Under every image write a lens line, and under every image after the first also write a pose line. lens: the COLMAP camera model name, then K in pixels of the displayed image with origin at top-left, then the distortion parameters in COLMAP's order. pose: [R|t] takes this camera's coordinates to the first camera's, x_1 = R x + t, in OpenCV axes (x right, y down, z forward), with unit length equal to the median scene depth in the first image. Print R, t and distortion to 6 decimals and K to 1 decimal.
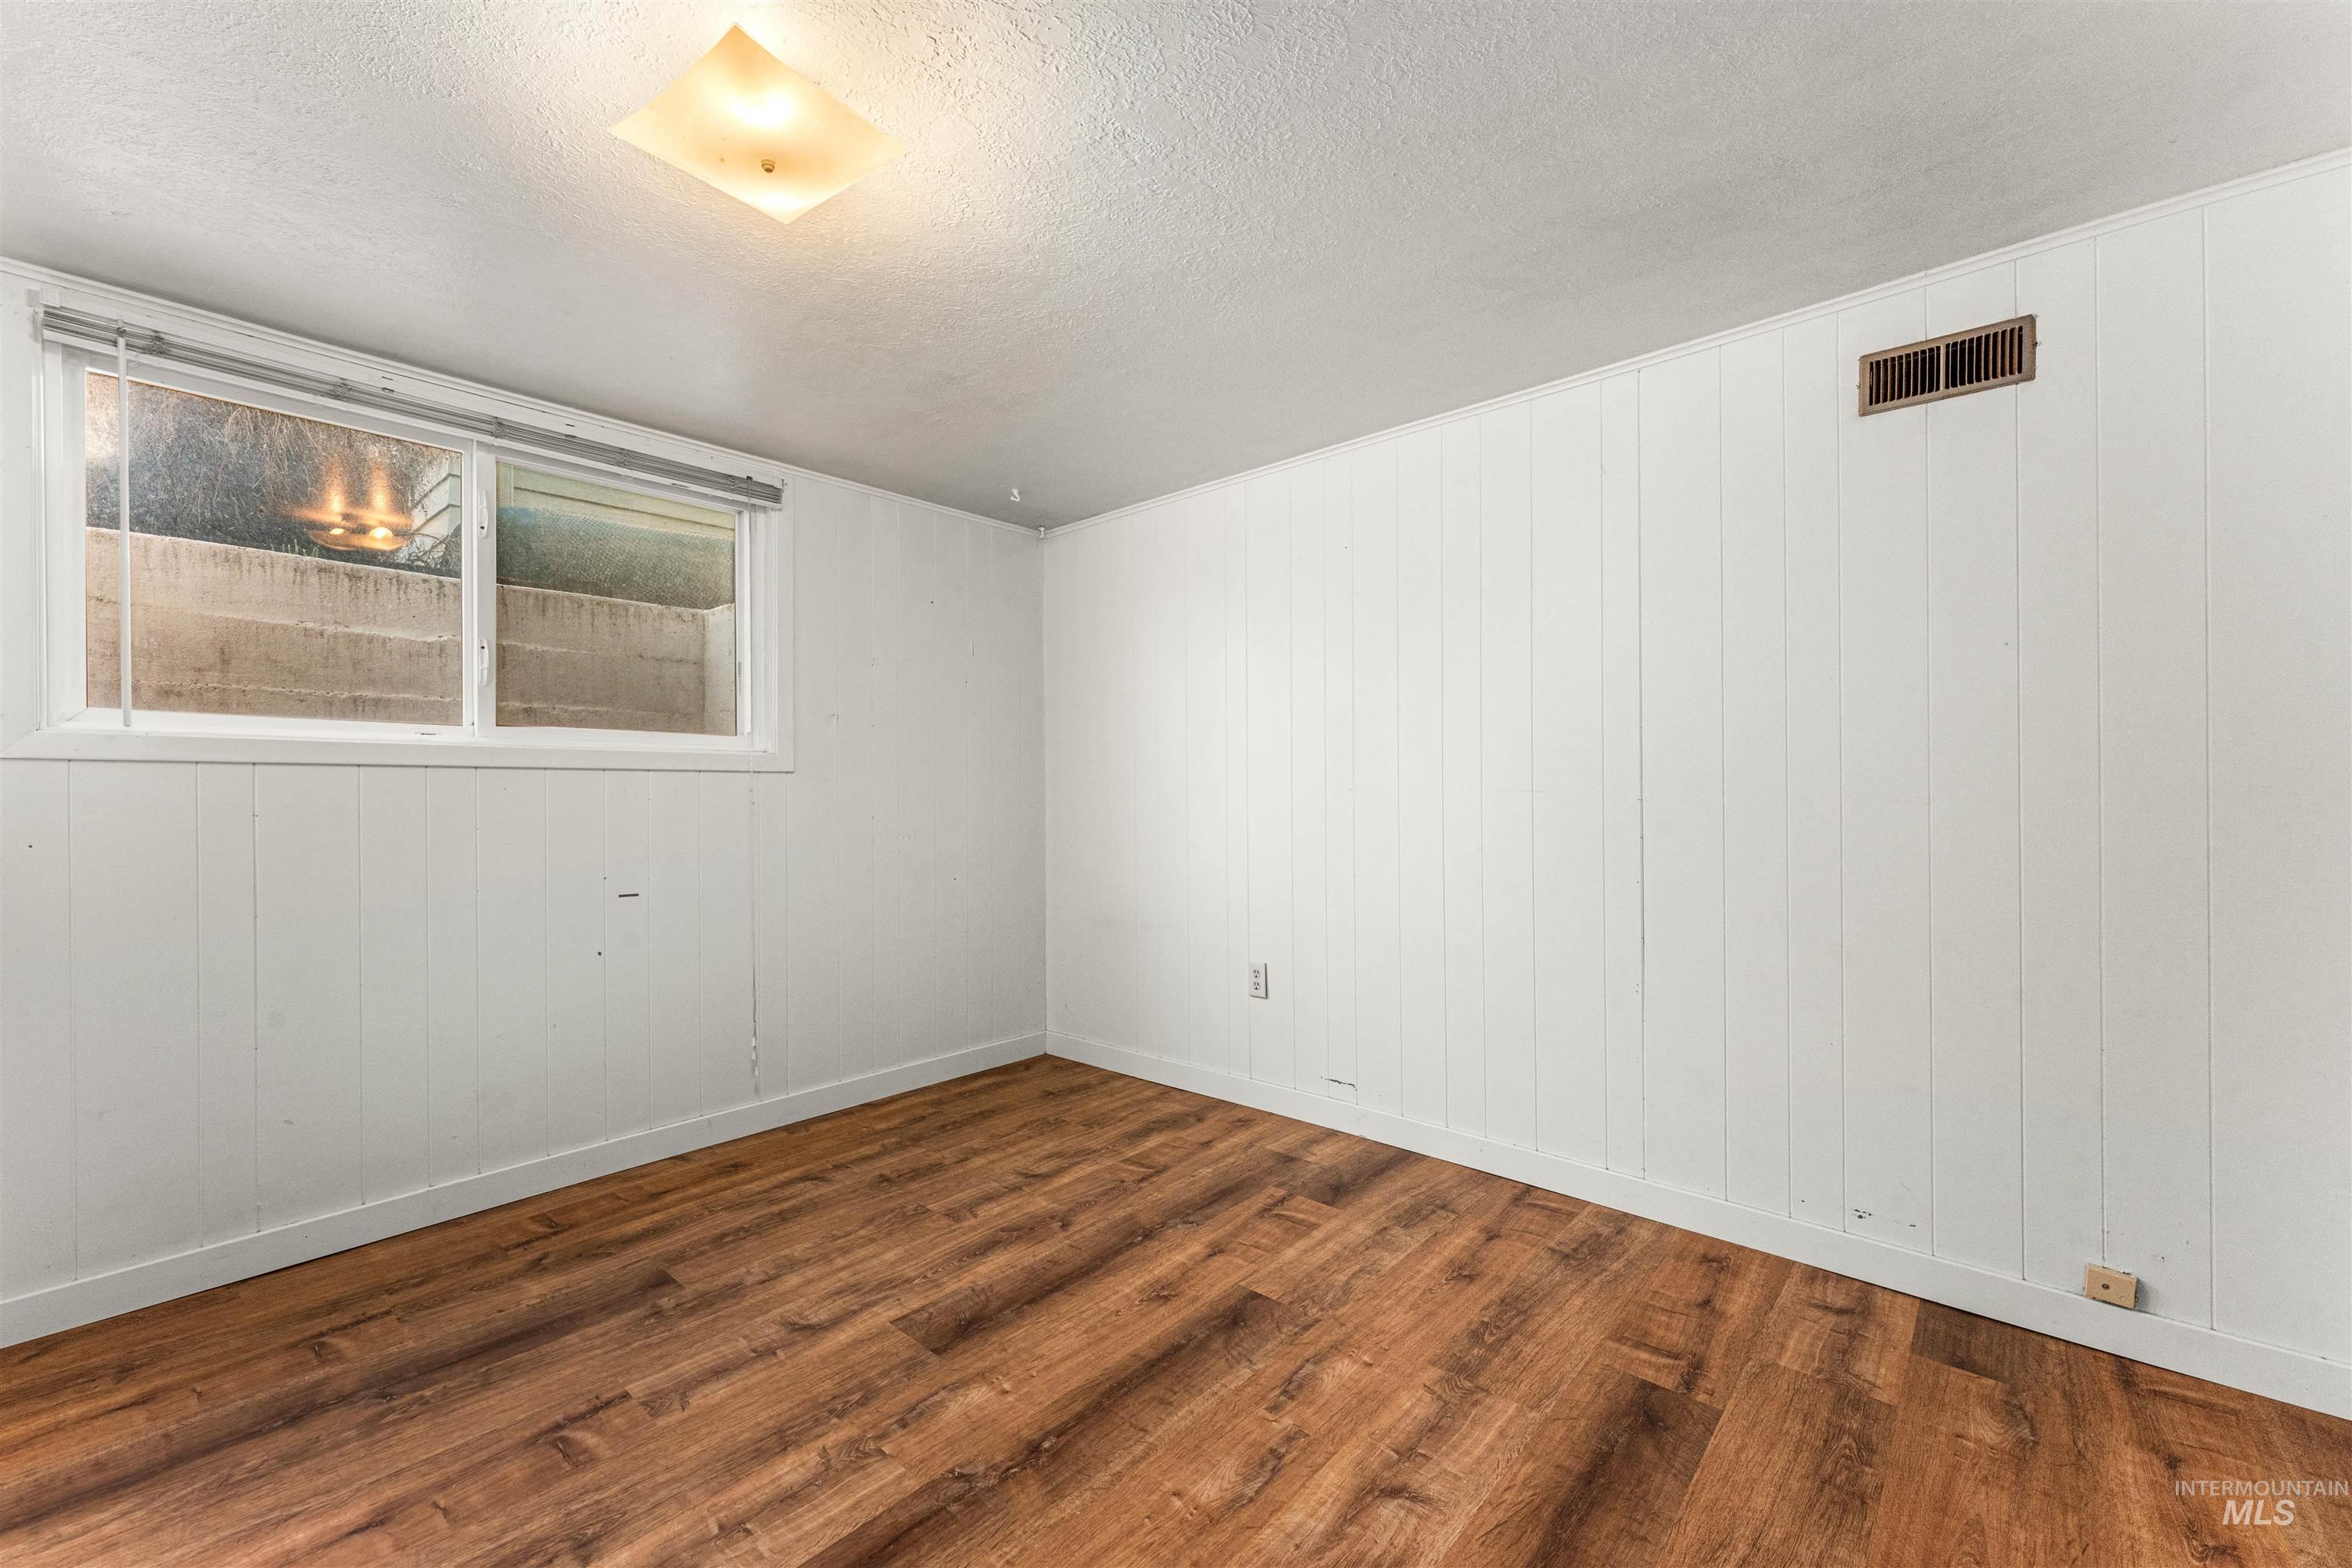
lens RADIAL K [[954.5, 0, 1180.3], [0, 954.5, 790.6], [0, 0, 1]] dist [0.003883, -0.001180]
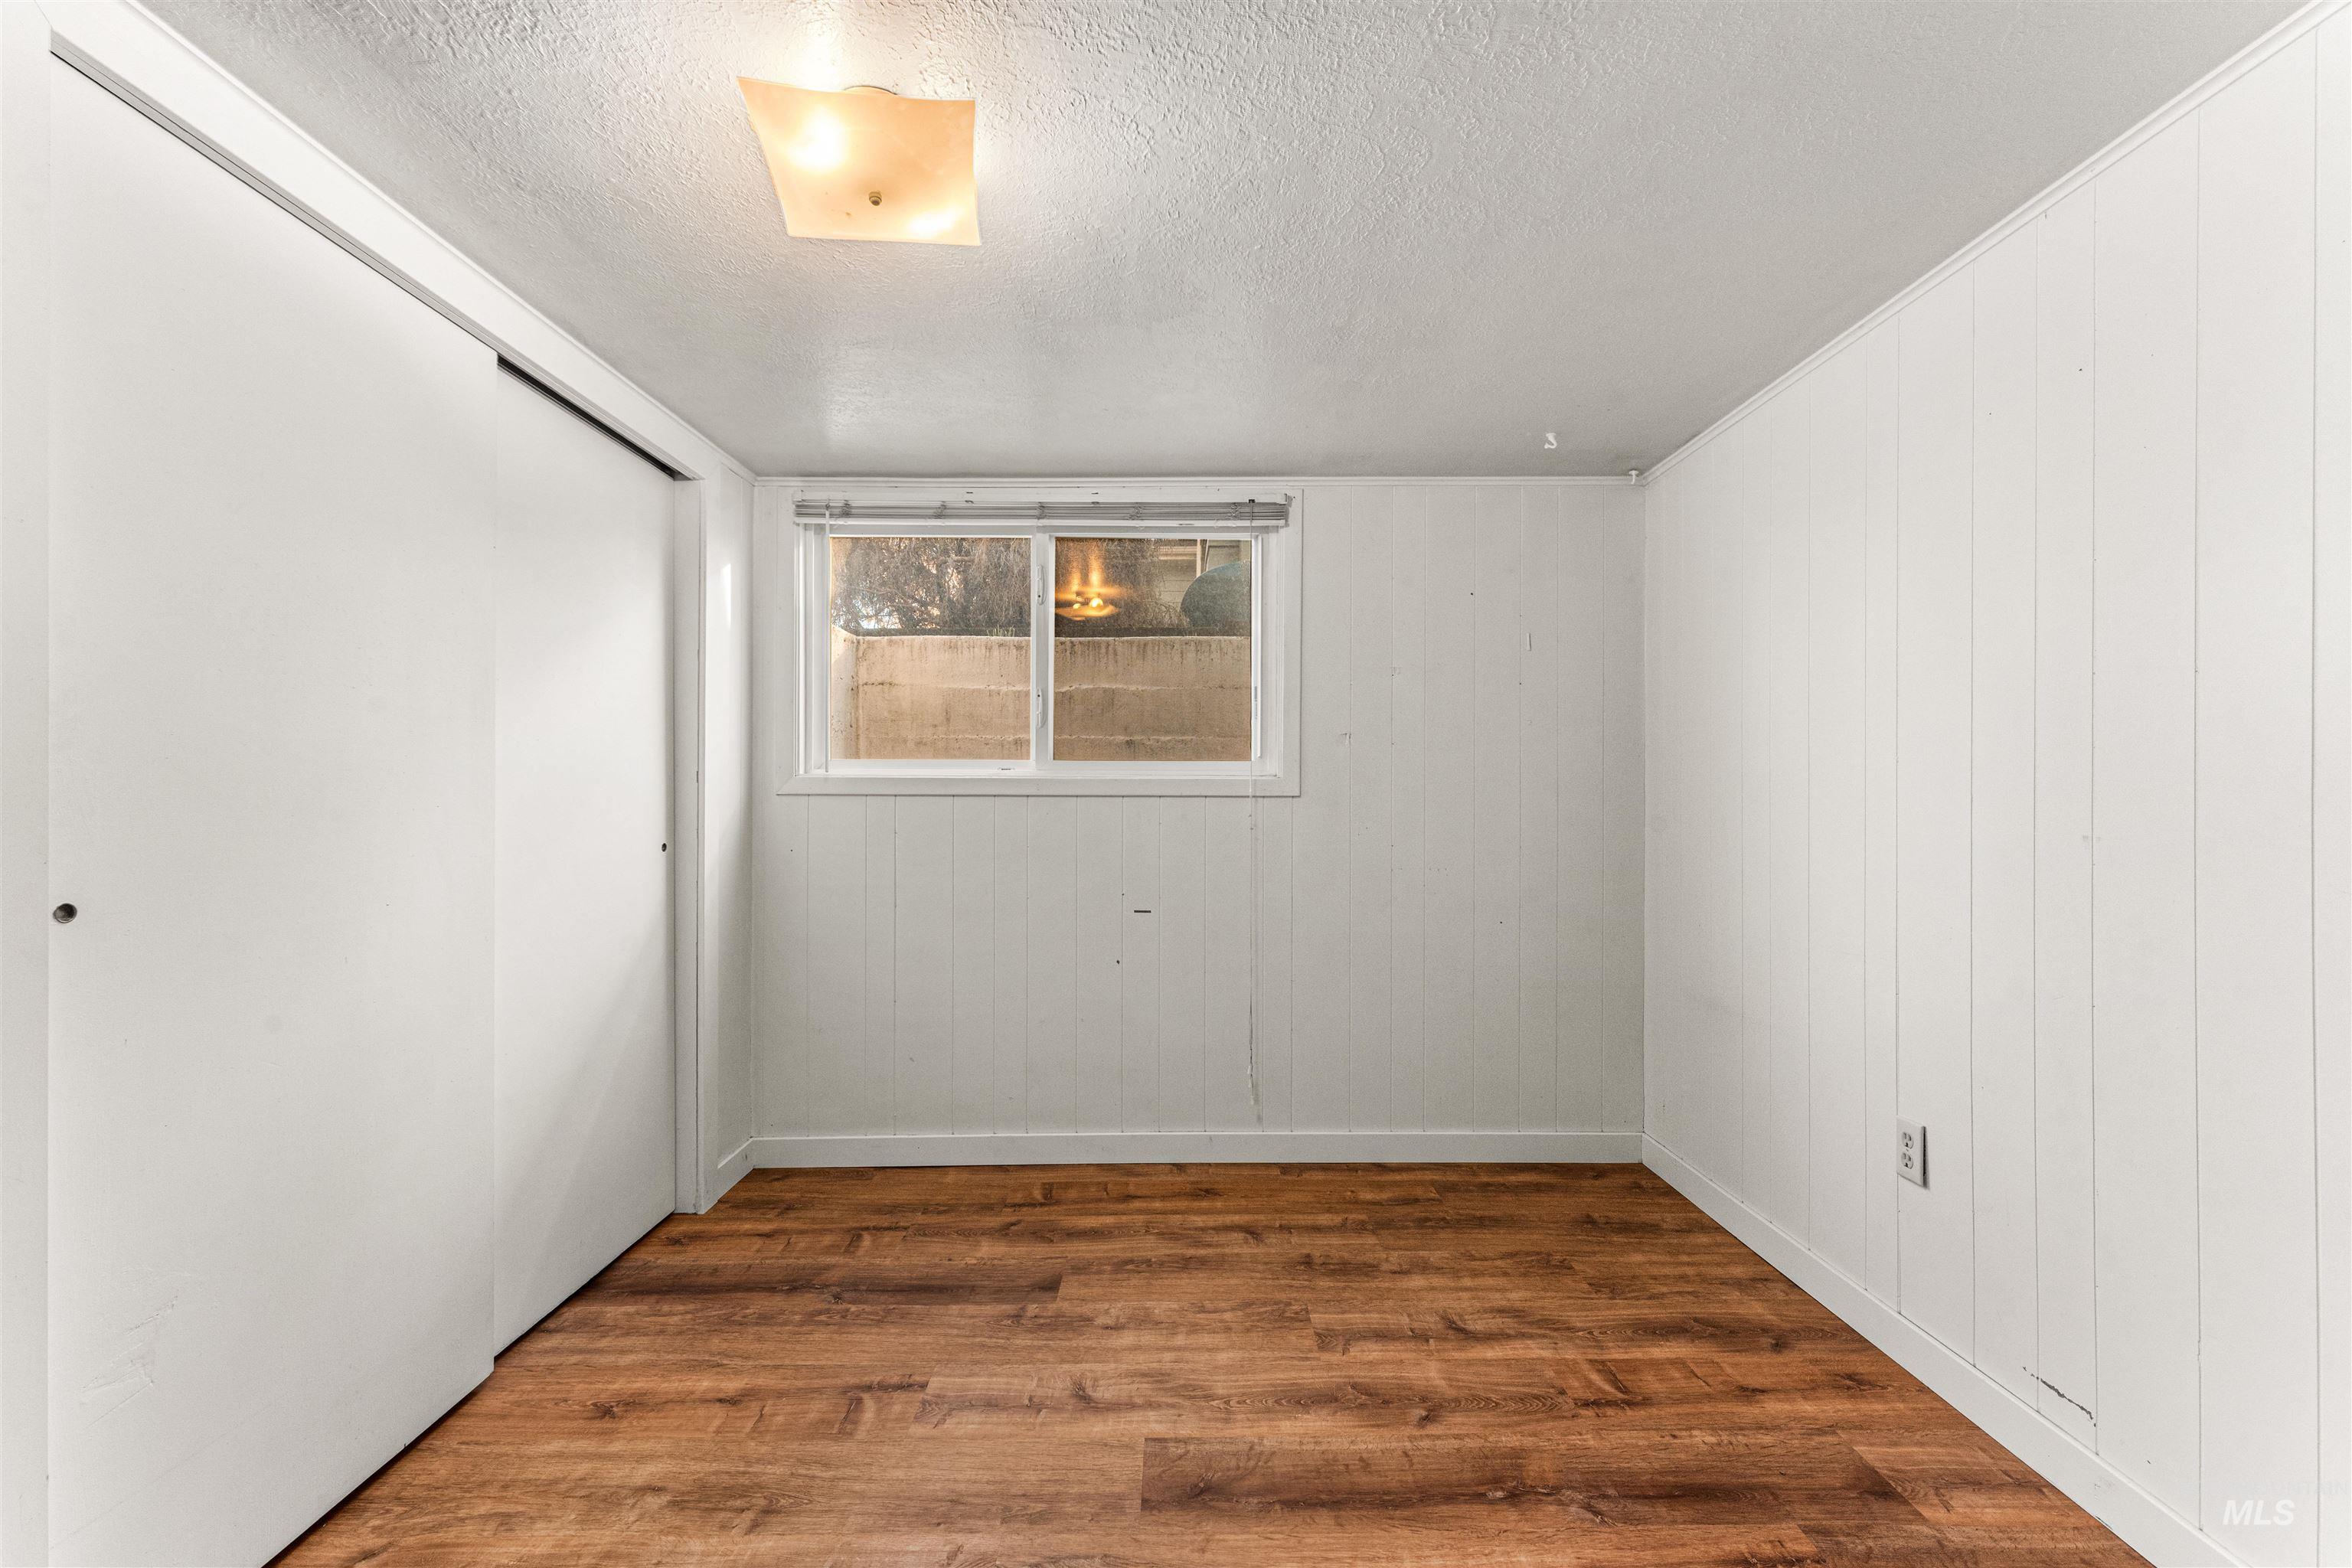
lens RADIAL K [[954.5, 0, 1168.4], [0, 954.5, 791.6], [0, 0, 1]] dist [0.003883, -0.001180]
pose [[0.656047, -0.000184, -0.754720, 0.275360], [-0.000943, 0.999999, -0.001064, -0.027192], [0.754719, 0.001409, 0.656046, 0.324219]]
